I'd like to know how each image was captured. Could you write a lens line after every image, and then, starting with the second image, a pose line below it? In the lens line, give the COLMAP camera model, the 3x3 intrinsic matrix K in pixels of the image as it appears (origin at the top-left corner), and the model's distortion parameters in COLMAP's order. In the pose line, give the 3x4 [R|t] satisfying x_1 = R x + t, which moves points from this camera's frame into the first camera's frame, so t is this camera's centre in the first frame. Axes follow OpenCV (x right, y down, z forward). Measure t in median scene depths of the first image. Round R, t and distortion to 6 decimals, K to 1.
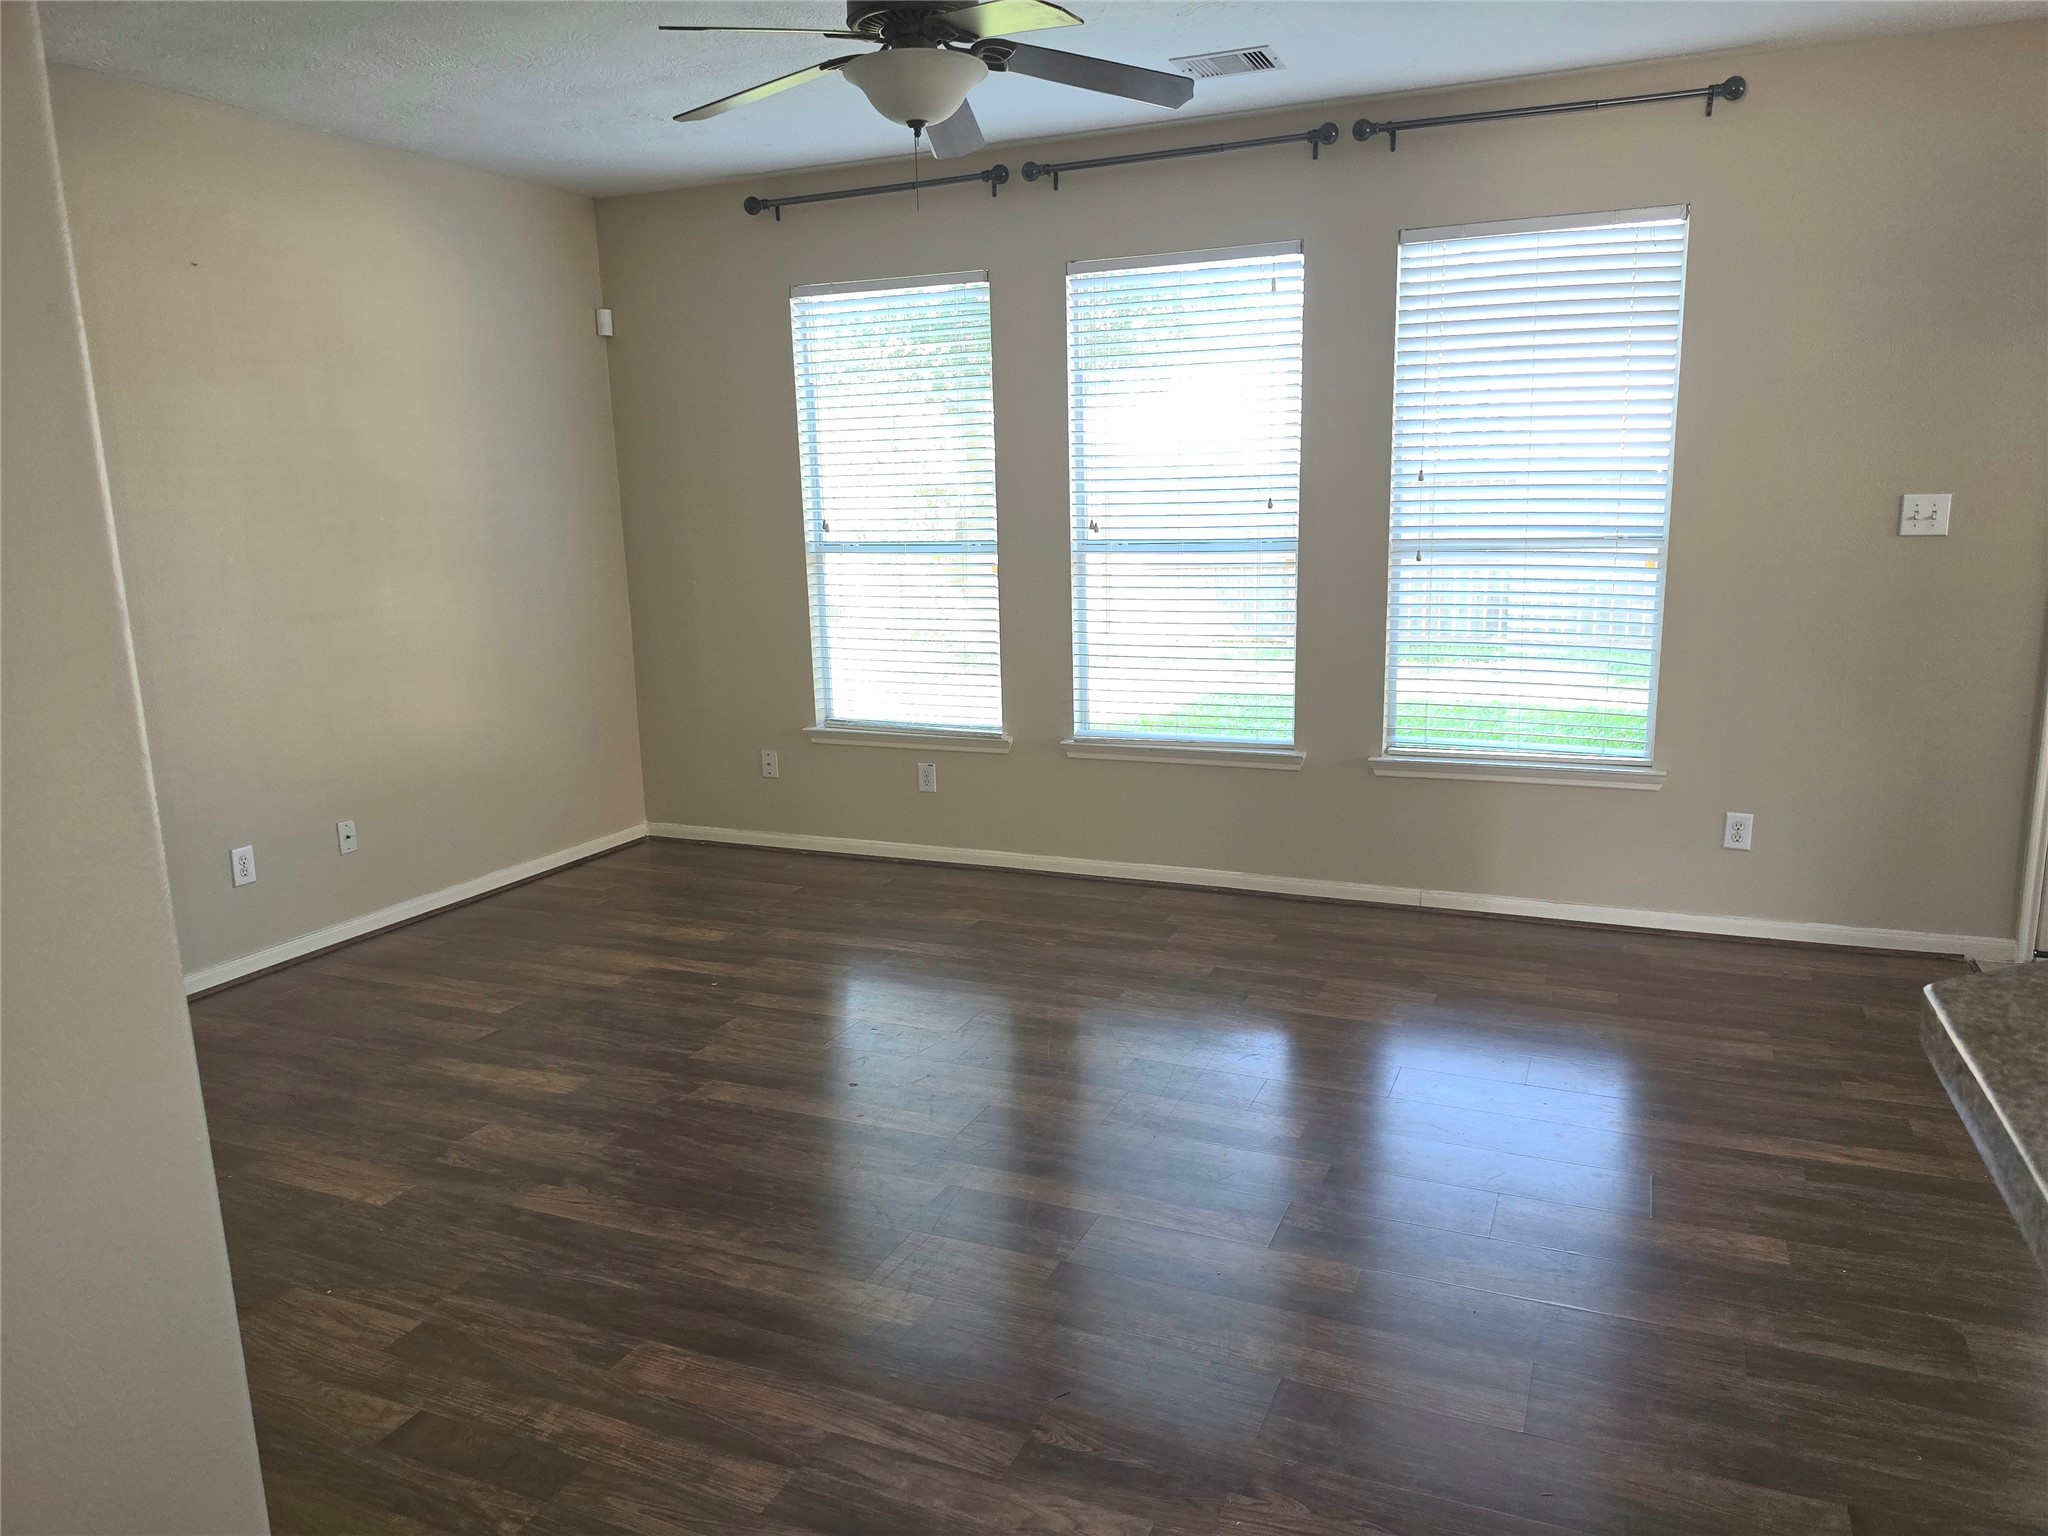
lens RADIAL K [[1442.2, 0, 1024.0], [0, 1442.2, 768.0], [0, 0, 1]] dist [0.059121, -0.070242]
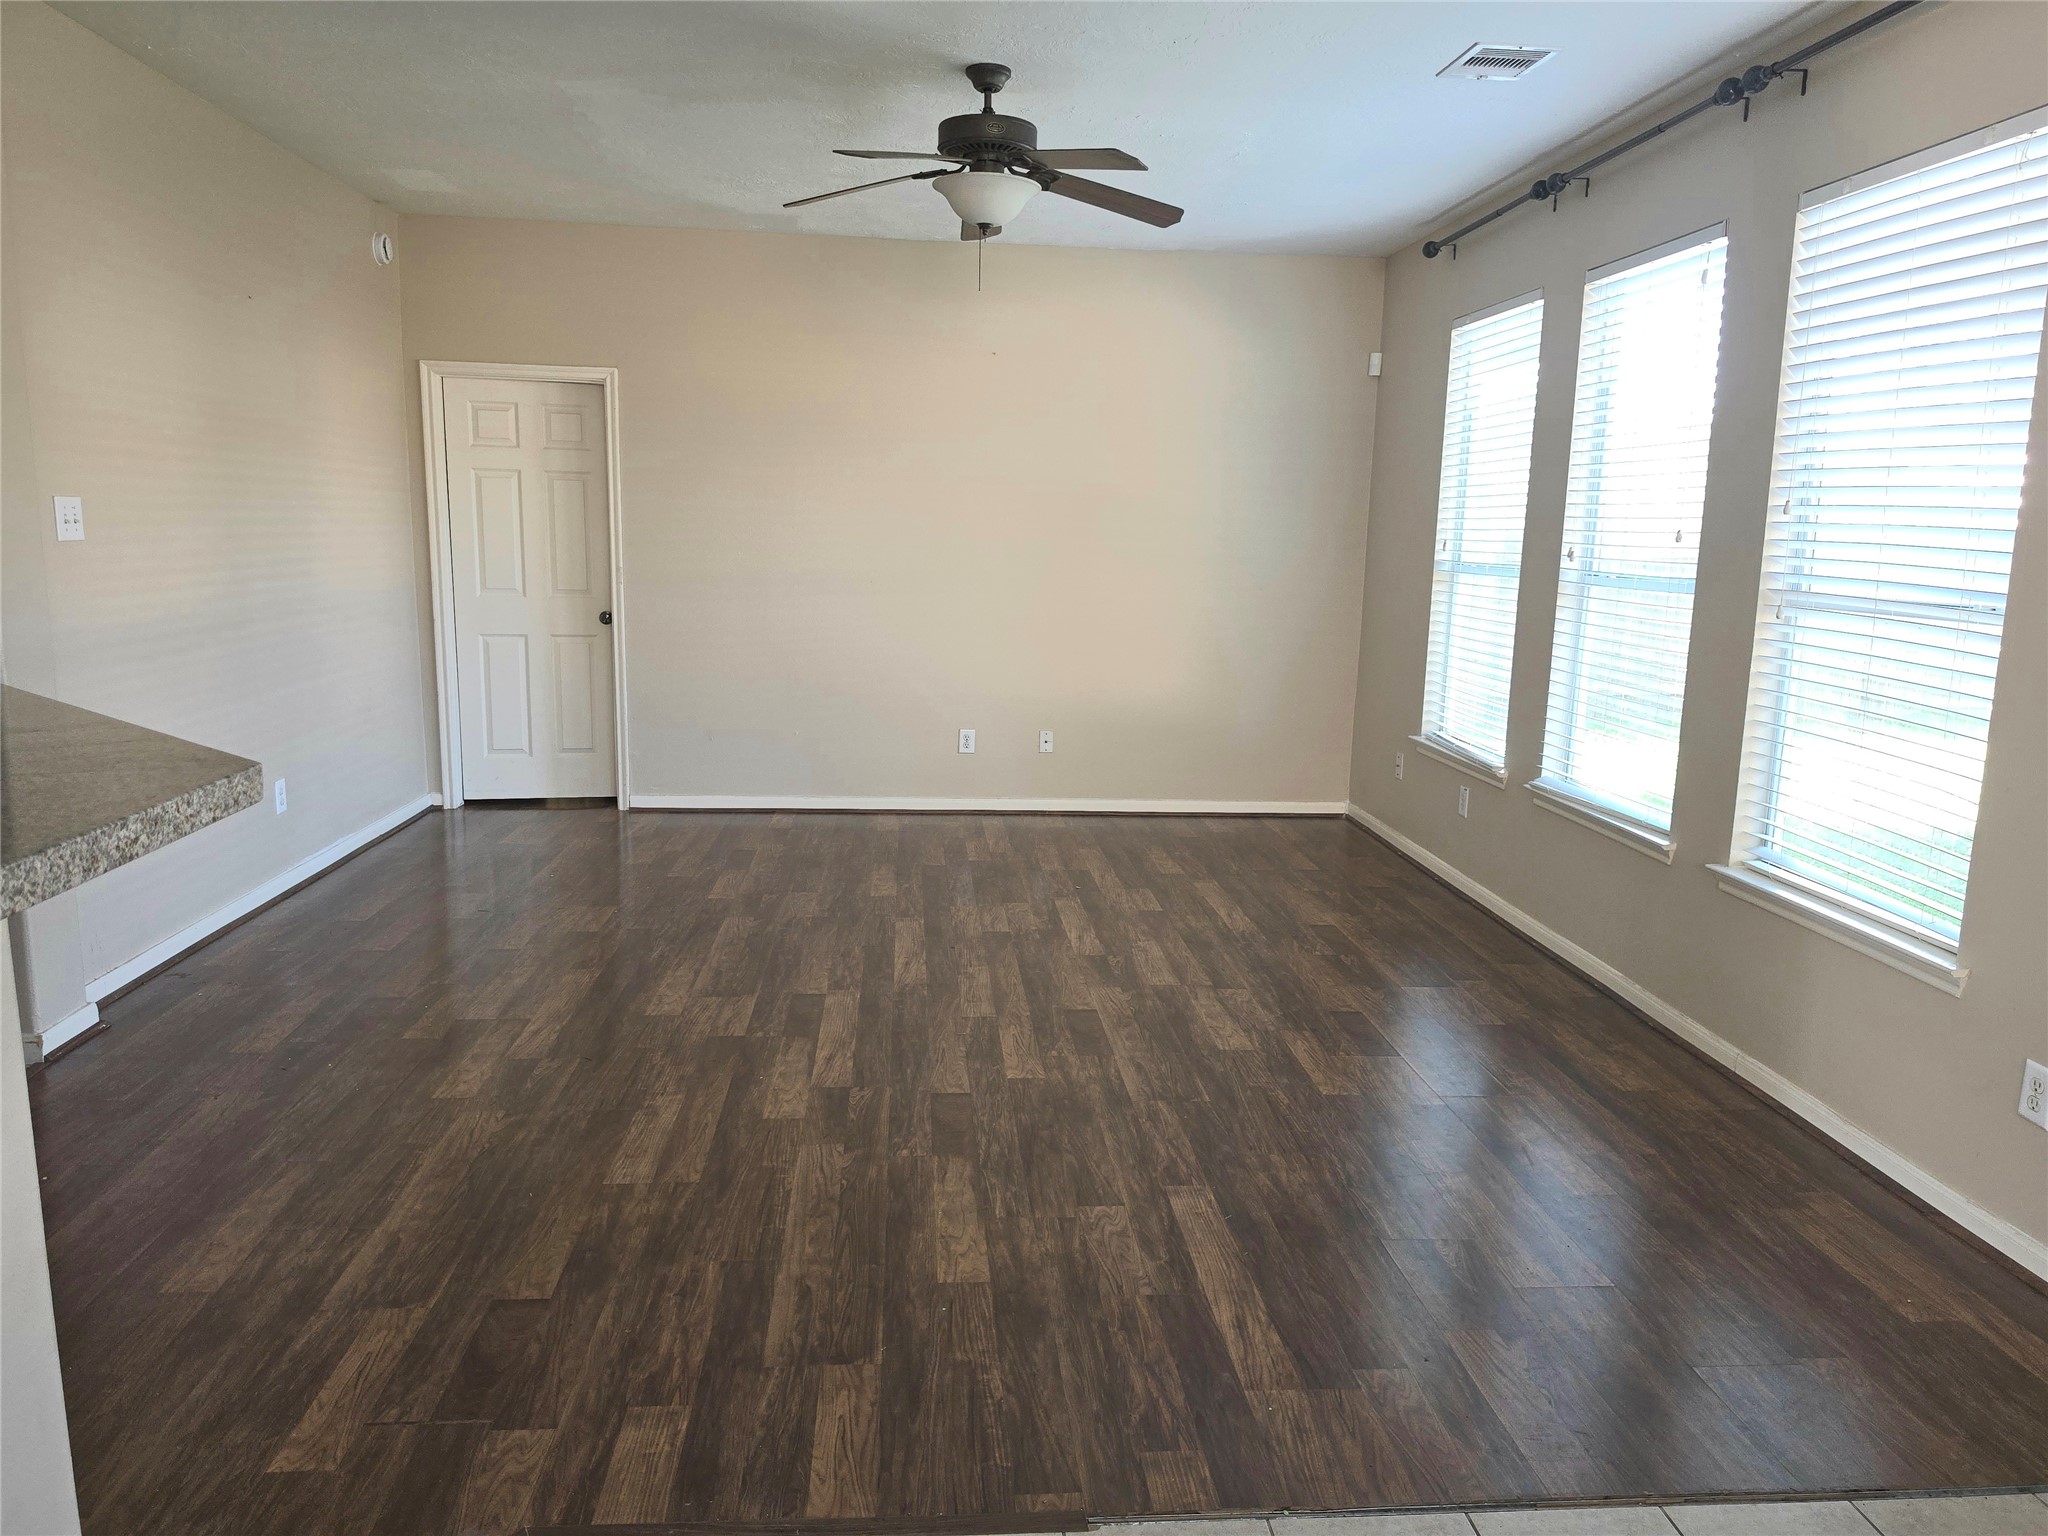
lens RADIAL K [[1458.6, 0, 1032.6], [0, 1458.6, 728.0], [0, 0, 1]] dist [0.018997, 0.002395]
pose [[0.475470, 0.162255, -0.864639, 0.785298], [-0.215448, 0.974391, 0.064374, -0.053849], [0.852942, 0.155677, 0.498252, 0.304038]]
